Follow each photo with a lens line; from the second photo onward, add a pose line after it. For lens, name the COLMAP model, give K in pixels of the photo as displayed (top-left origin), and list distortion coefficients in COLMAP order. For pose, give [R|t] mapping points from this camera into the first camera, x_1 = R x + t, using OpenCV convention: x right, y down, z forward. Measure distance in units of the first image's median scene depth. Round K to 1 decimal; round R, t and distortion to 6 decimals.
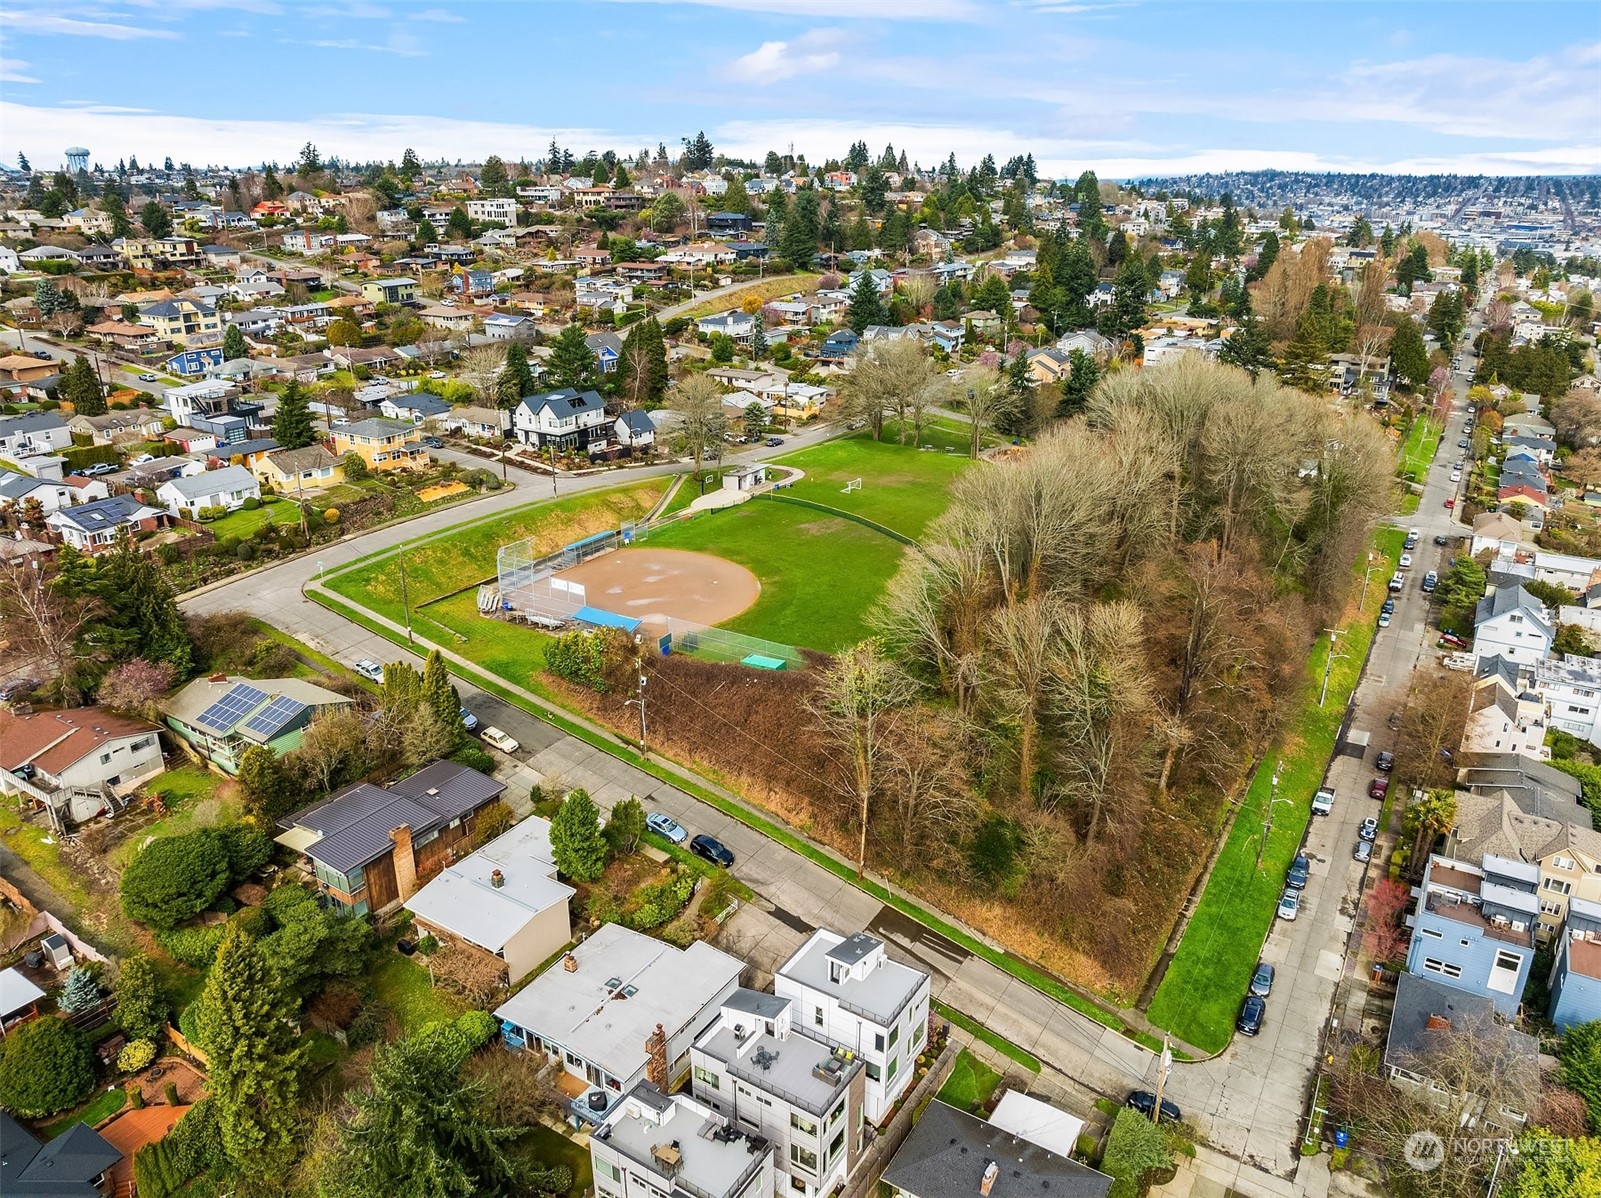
lens RADIAL K [[1133.6, 0, 810.1], [0, 1133.6, 600.8], [0, 0, 1]] dist [-0.038029, 0.001677]
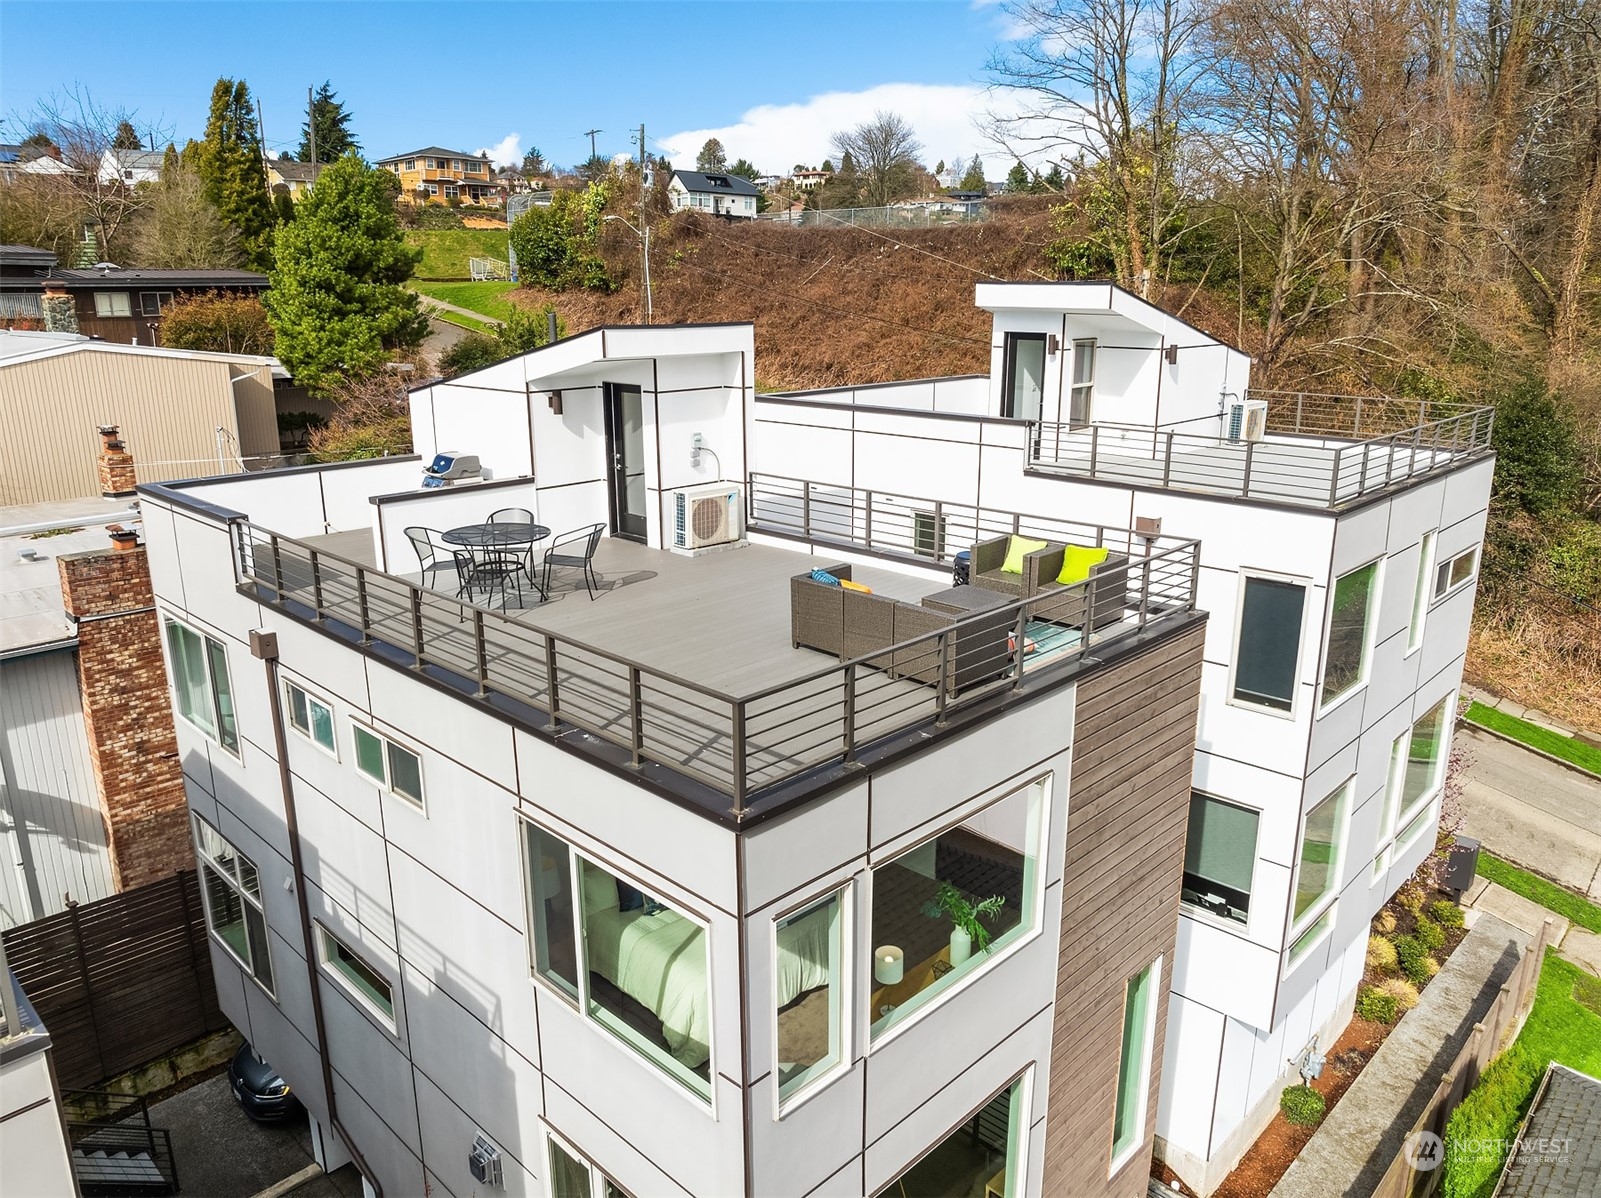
lens RADIAL K [[1133.6, 0, 810.1], [0, 1133.6, 600.8], [0, 0, 1]] dist [-0.038029, 0.001677]
pose [[0.978524, 0.051423, -0.199613, 0.026376], [-0.071517, 0.992925, -0.094794, 0.376254], [0.193326, 0.107034, 0.975279, 0.763544]]
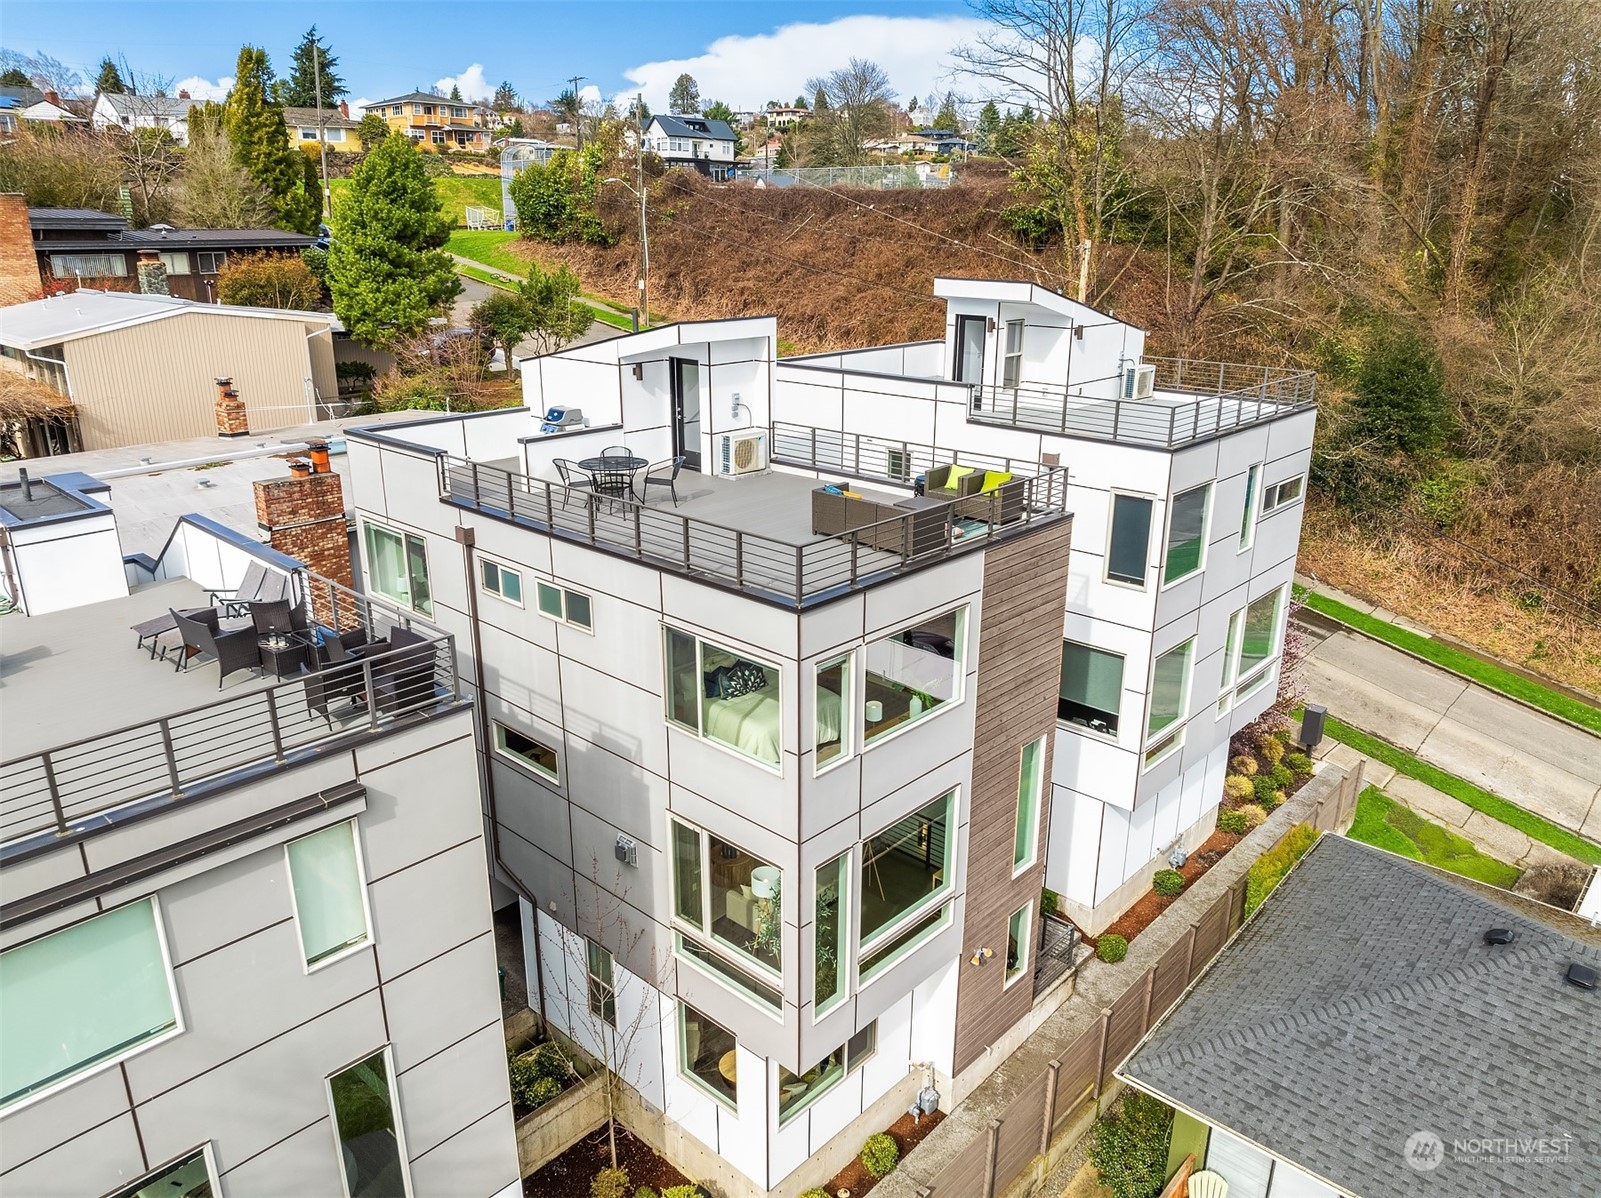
lens RADIAL K [[1133.6, 0, 810.1], [0, 1133.6, 600.8], [0, 0, 1]] dist [-0.038029, 0.001677]
pose [[0.983246, 0.060071, -0.172100, 0.033948], [-0.068377, 0.996743, -0.042744, 0.389041], [0.168972, 0.053795, 0.984152, 0.694321]]
